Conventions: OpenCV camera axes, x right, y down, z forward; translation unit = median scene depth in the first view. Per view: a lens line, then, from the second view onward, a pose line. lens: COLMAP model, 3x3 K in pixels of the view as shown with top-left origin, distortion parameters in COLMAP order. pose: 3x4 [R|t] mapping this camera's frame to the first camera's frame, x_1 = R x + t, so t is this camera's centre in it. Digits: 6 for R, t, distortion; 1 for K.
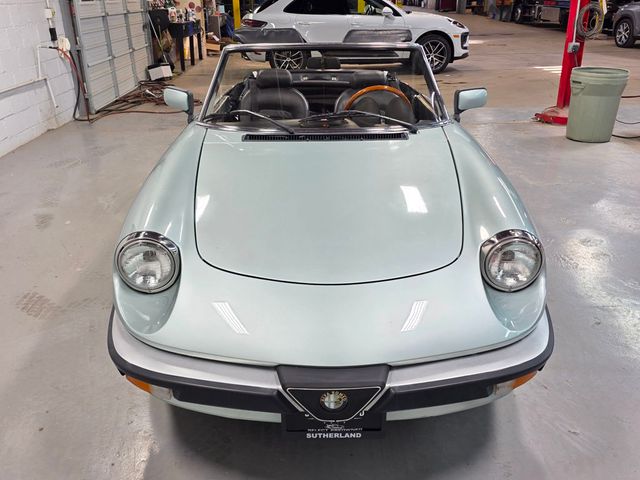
lens RADIAL K [[576.4, 0, 320.5], [0, 576.4, 237.6], [0, 0, 1]] dist [0.012074, -0.004755]
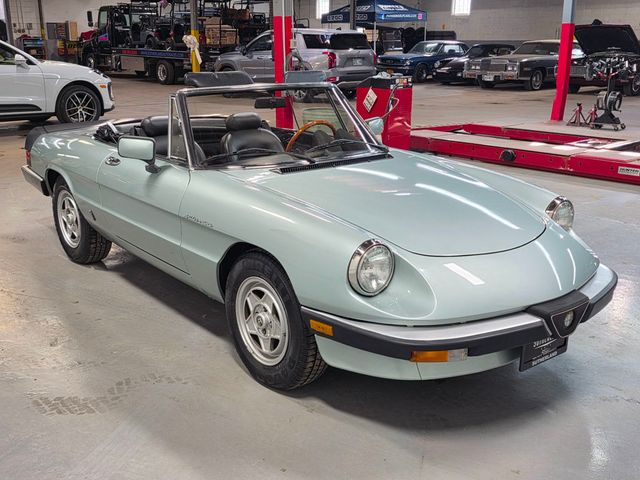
lens RADIAL K [[690.9, 0, 320.5], [0, 690.9, 241.8], [0, 0, 1]] dist [0.007397, 0.000000]
pose [[0.779061, -0.161361, 0.605828, -0.188686], [0.231807, 0.971971, -0.039208, 0.003521], [-0.582521, 0.170980, 0.794629, -0.001834]]
